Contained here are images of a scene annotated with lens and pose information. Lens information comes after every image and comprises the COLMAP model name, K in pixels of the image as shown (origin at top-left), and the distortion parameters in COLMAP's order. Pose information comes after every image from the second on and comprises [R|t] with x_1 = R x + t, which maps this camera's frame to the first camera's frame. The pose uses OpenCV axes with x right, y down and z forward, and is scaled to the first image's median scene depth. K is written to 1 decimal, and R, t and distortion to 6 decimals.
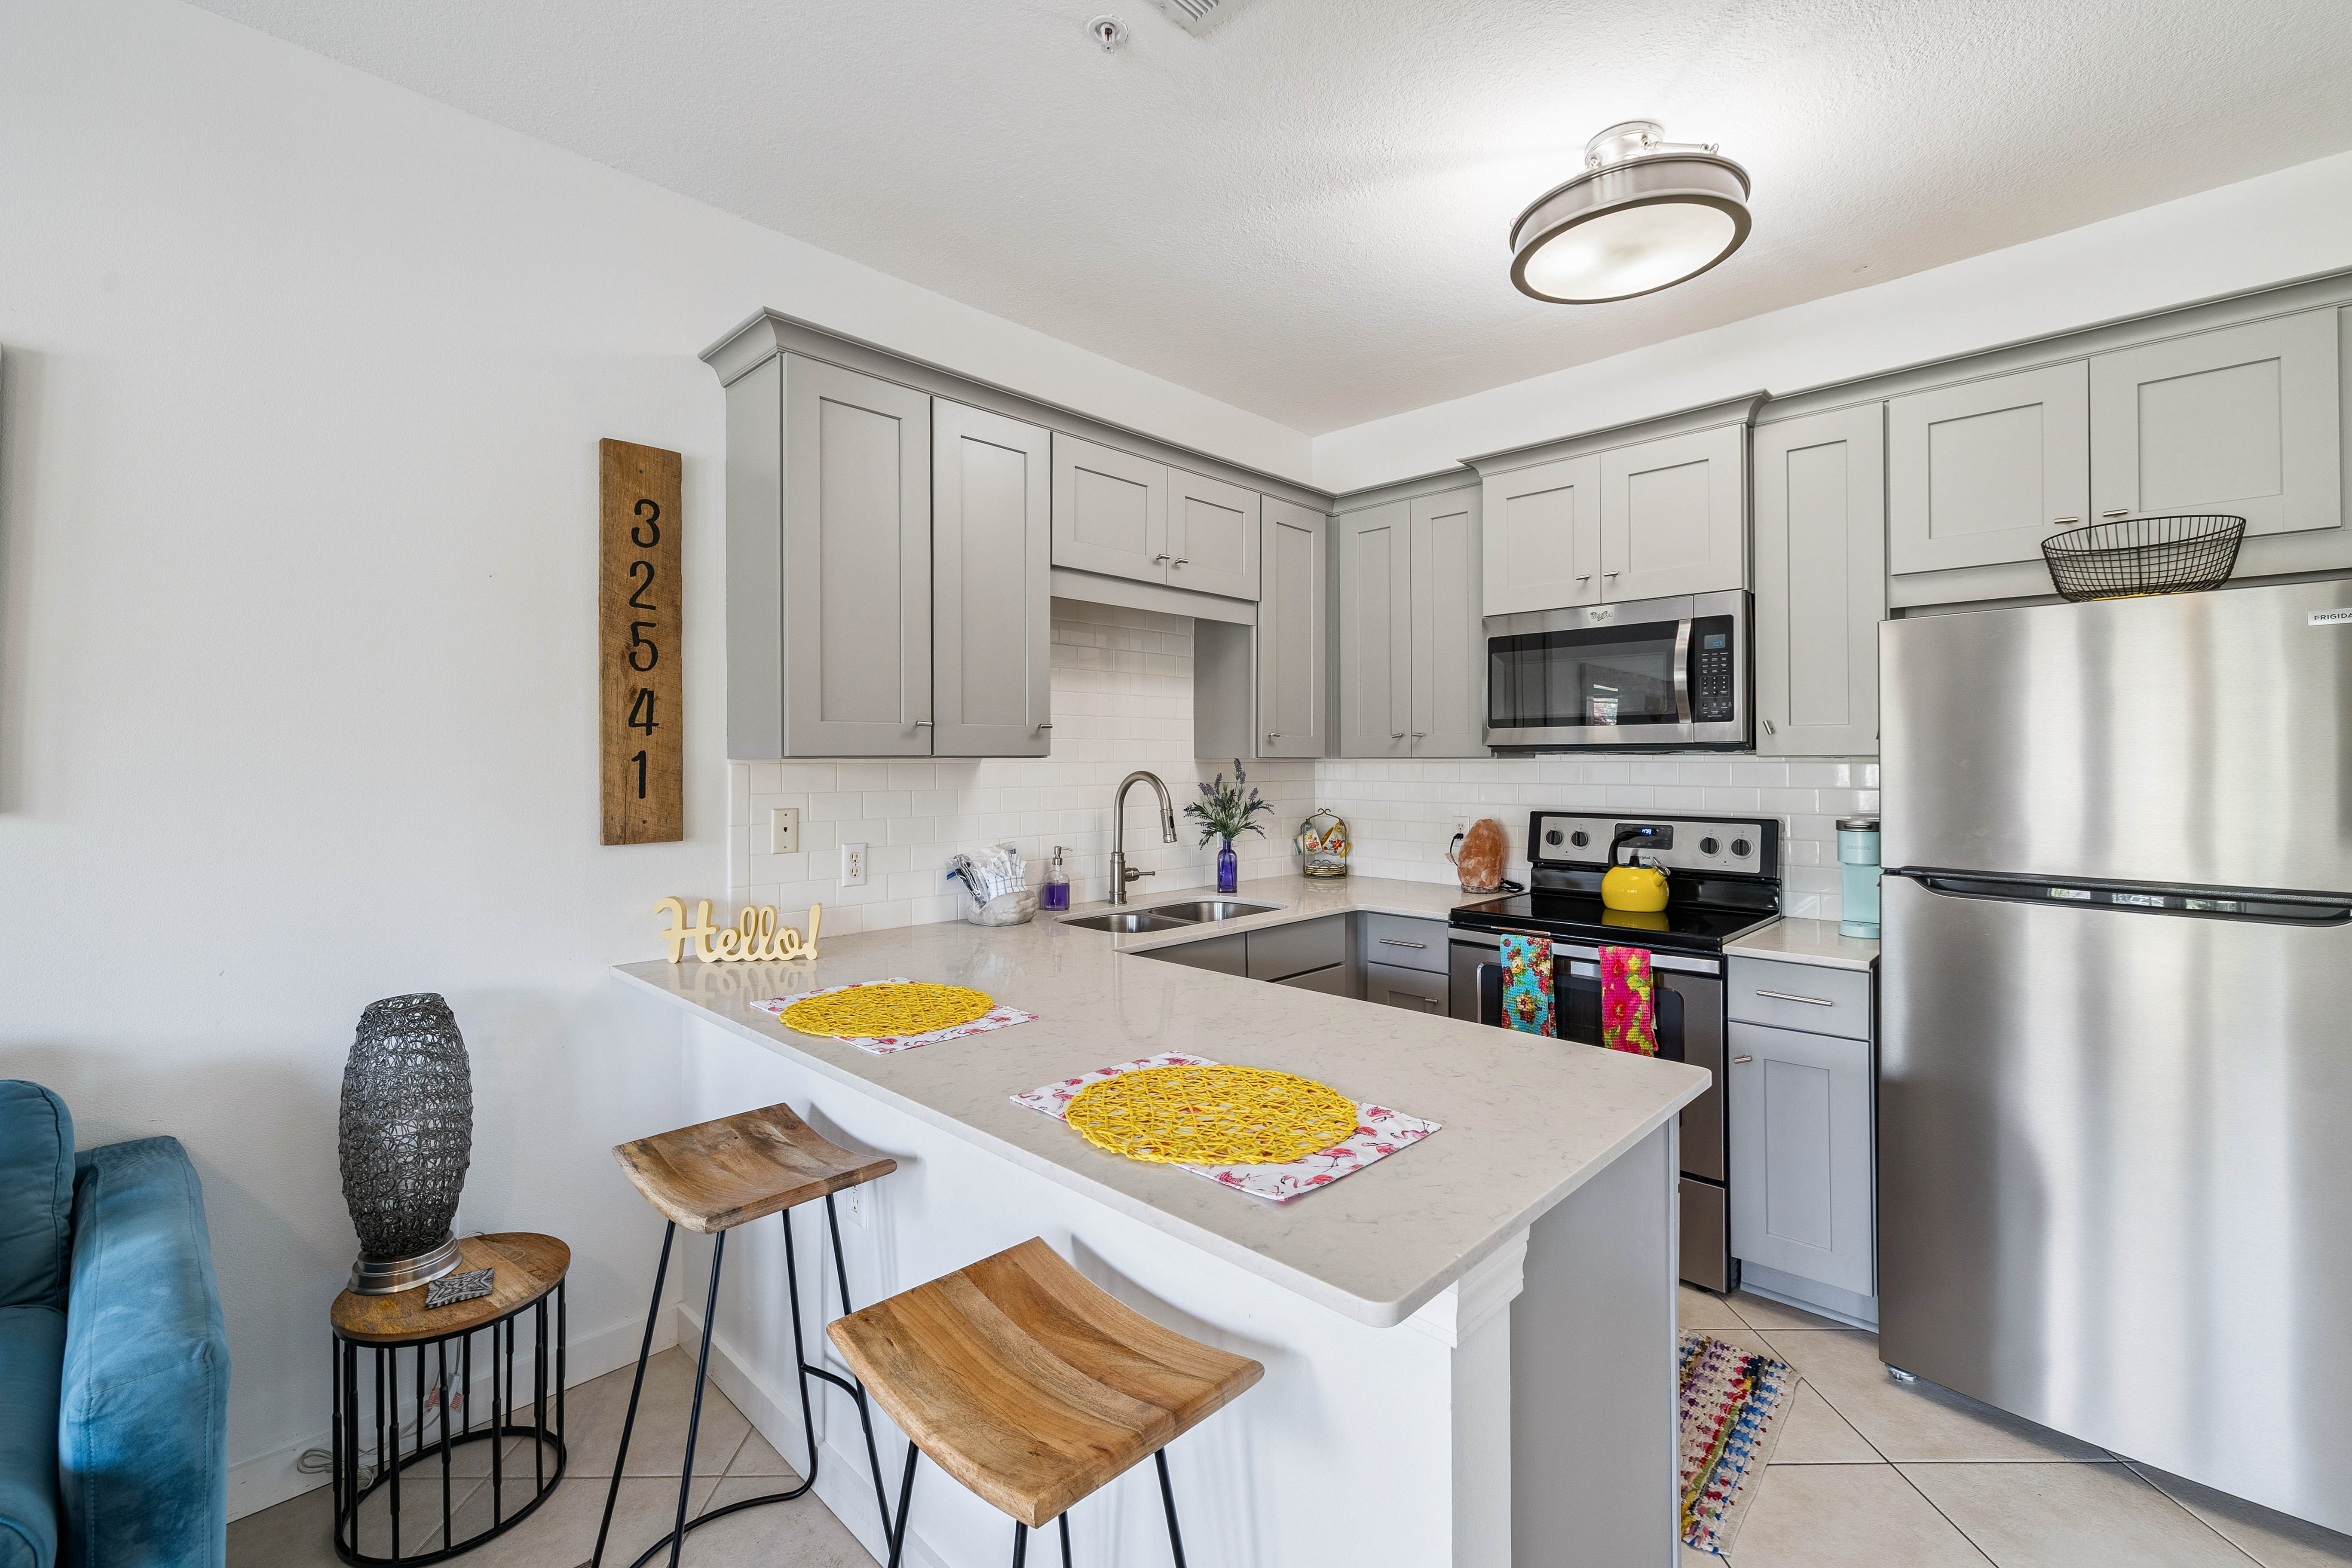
lens RADIAL K [[994.5, 0, 1176.1], [0, 994.5, 753.9], [0, 0, 1]] dist [-0.000273, -0.000327]
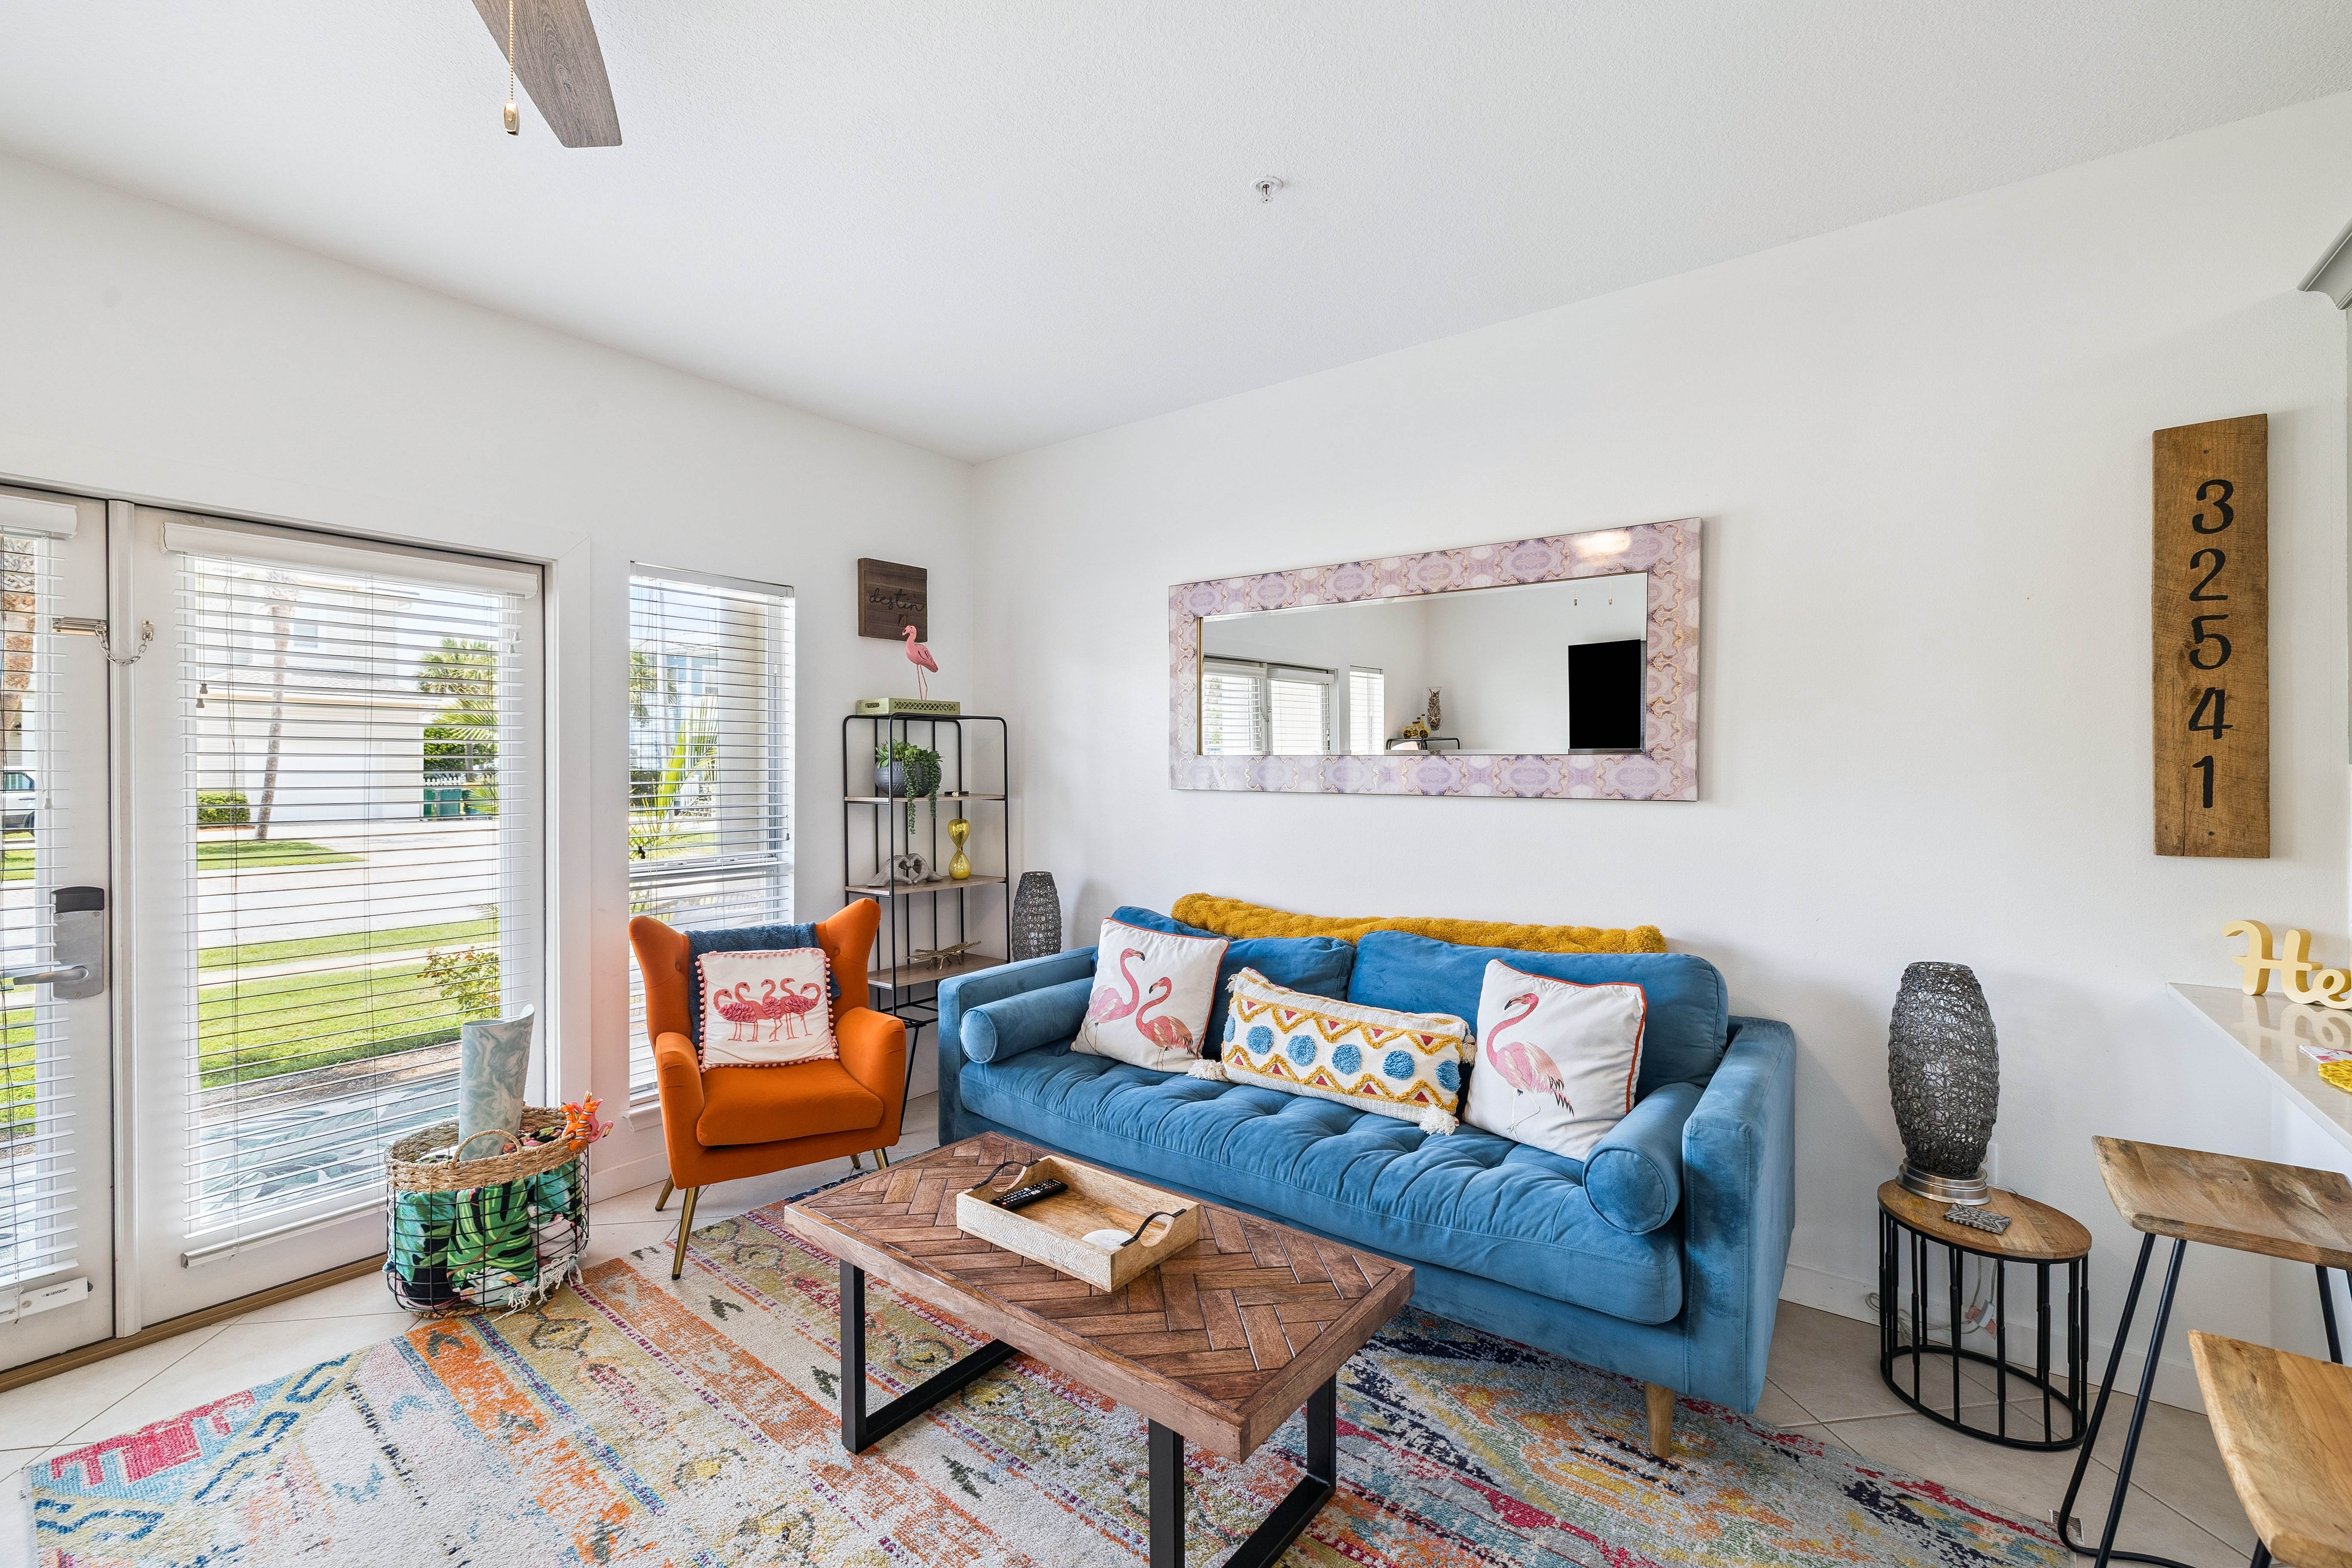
lens RADIAL K [[990.5, 0, 1176.2], [0, 990.5, 778.7], [0, 0, 1]] dist [-0.000531, 0.000631]
pose [[0.131036, 0.006390, -0.991357, 0.248664], [0.009787, 0.999922, 0.007739, 0.001467], [0.991329, -0.010717, 0.130963, -0.065572]]
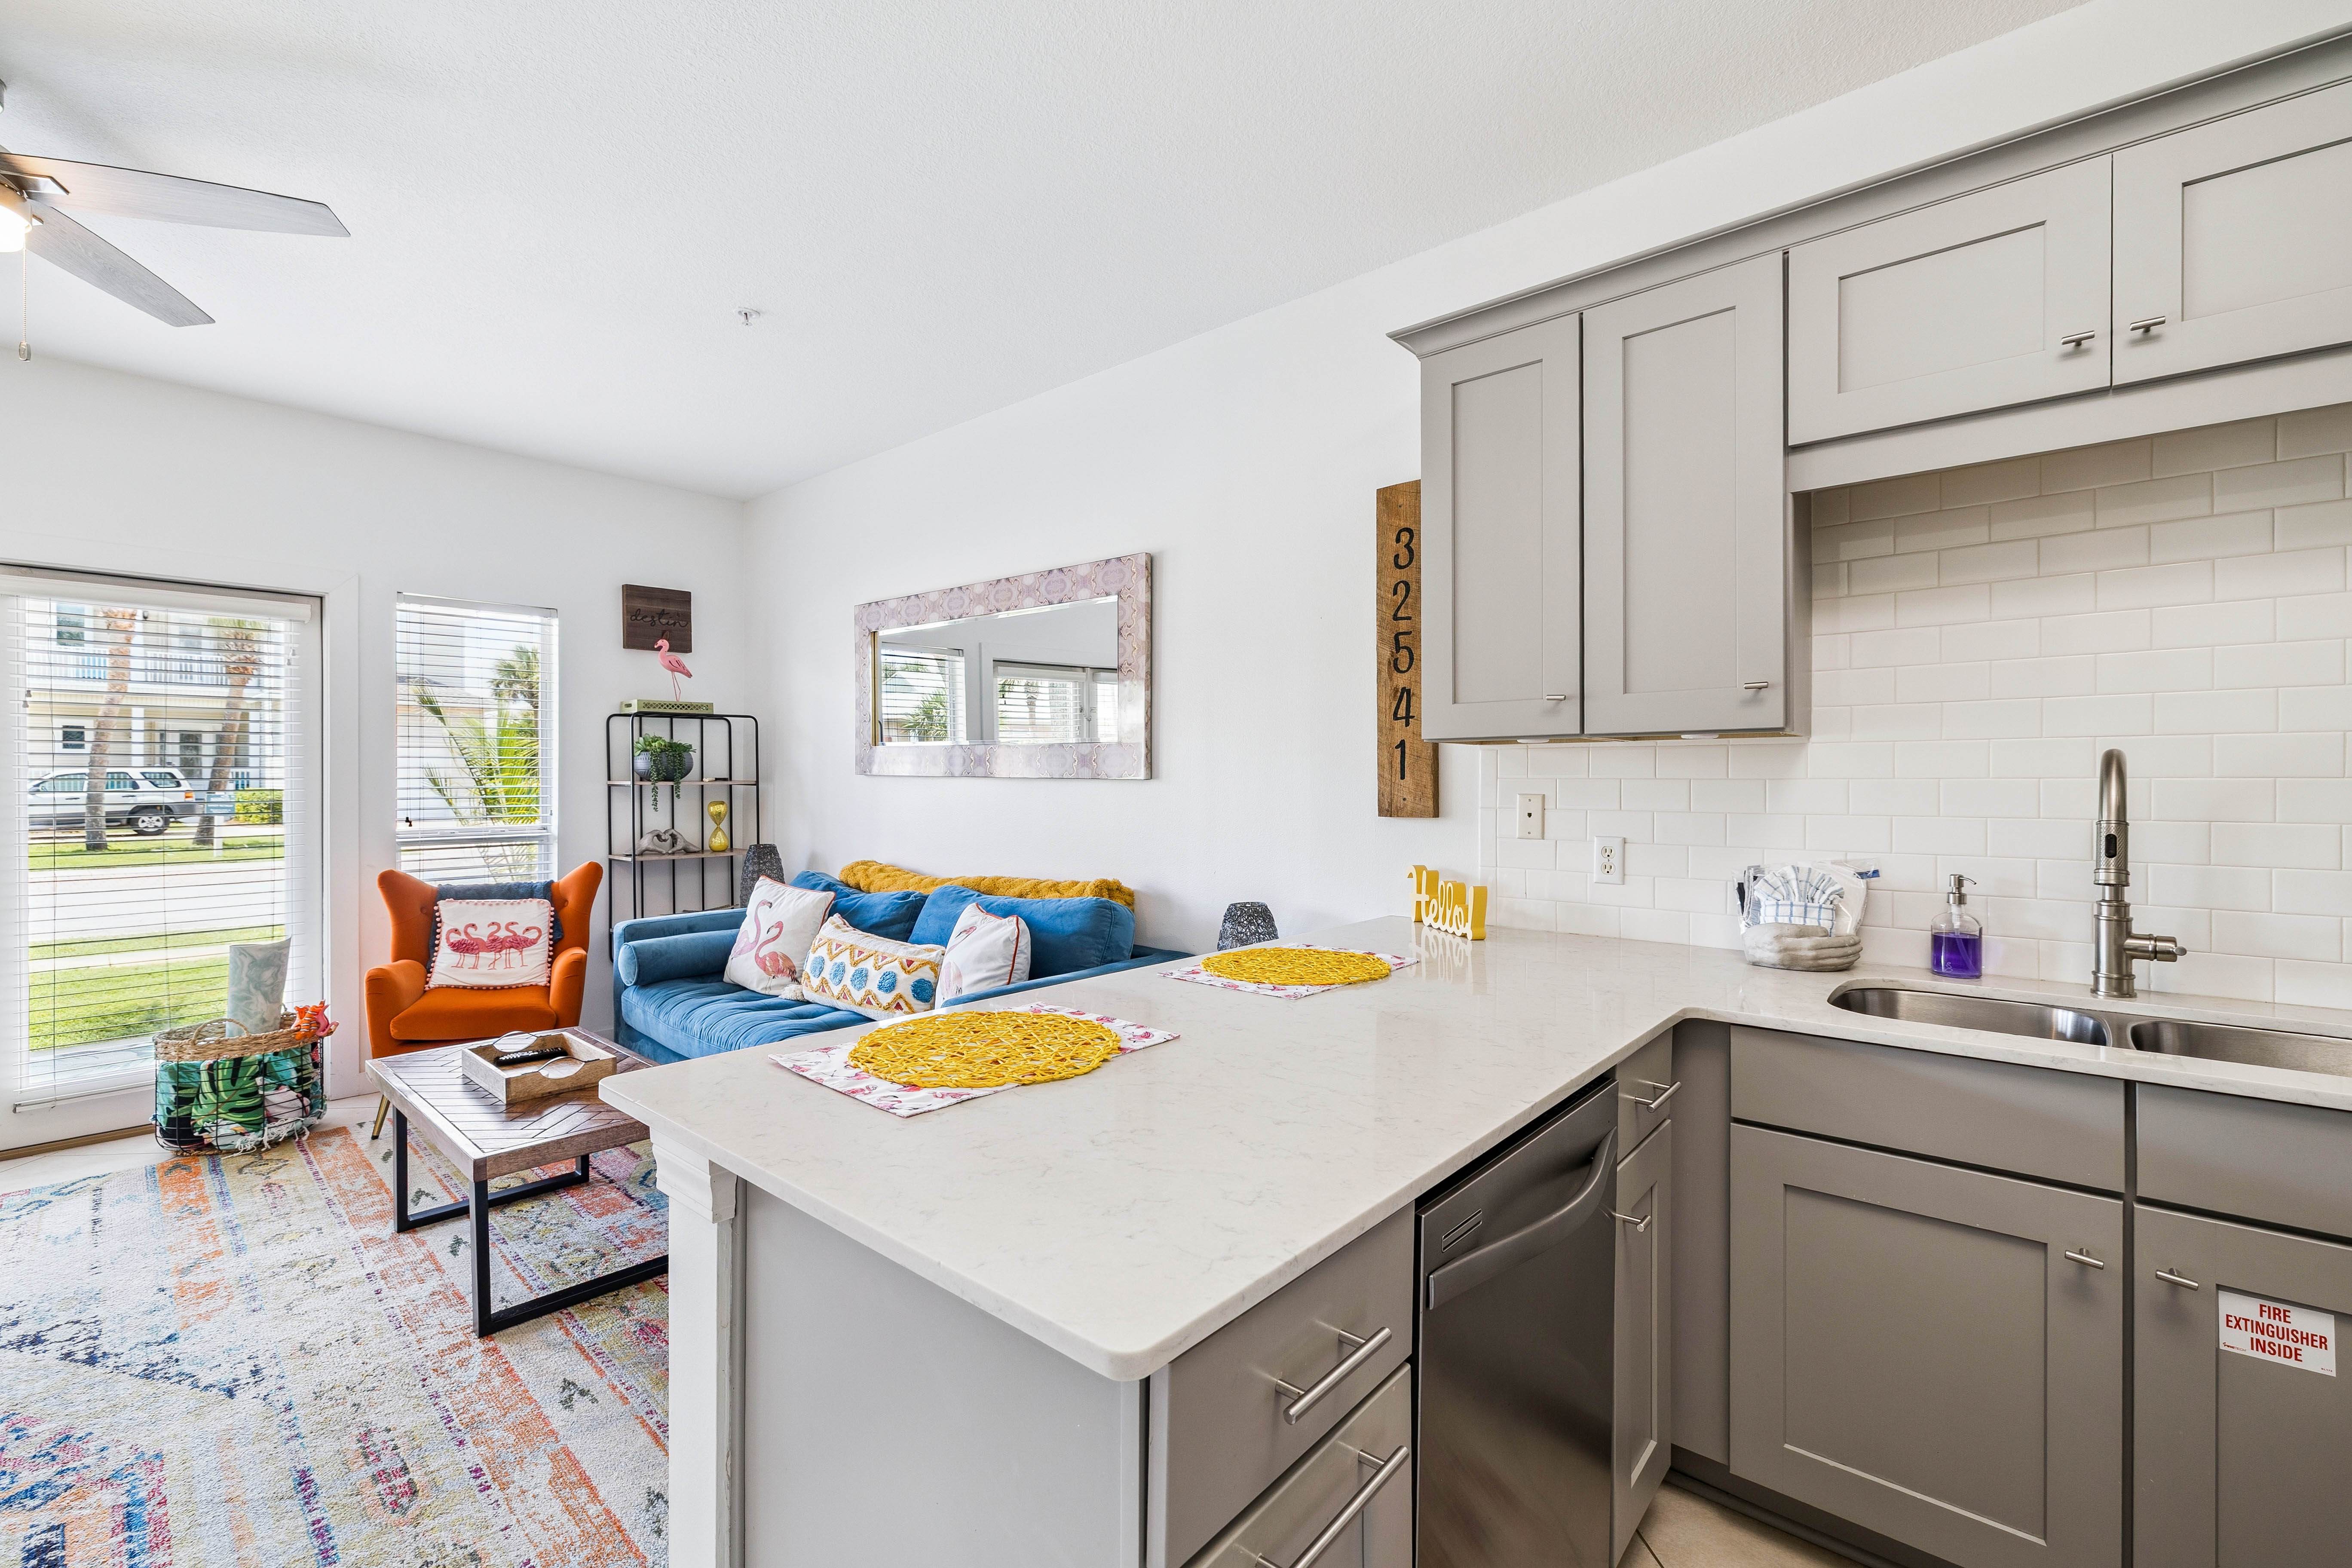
lens RADIAL K [[1005.7, 0, 1177.3], [0, 1005.7, 780.7], [0, 0, 1]] dist [0.004004, -0.000509]
pose [[0.060002, 0.004832, -0.998187, 0.663638], [0.007915, 0.999955, 0.005317, 0.038086], [0.998167, -0.008220, 0.059961, 0.665752]]
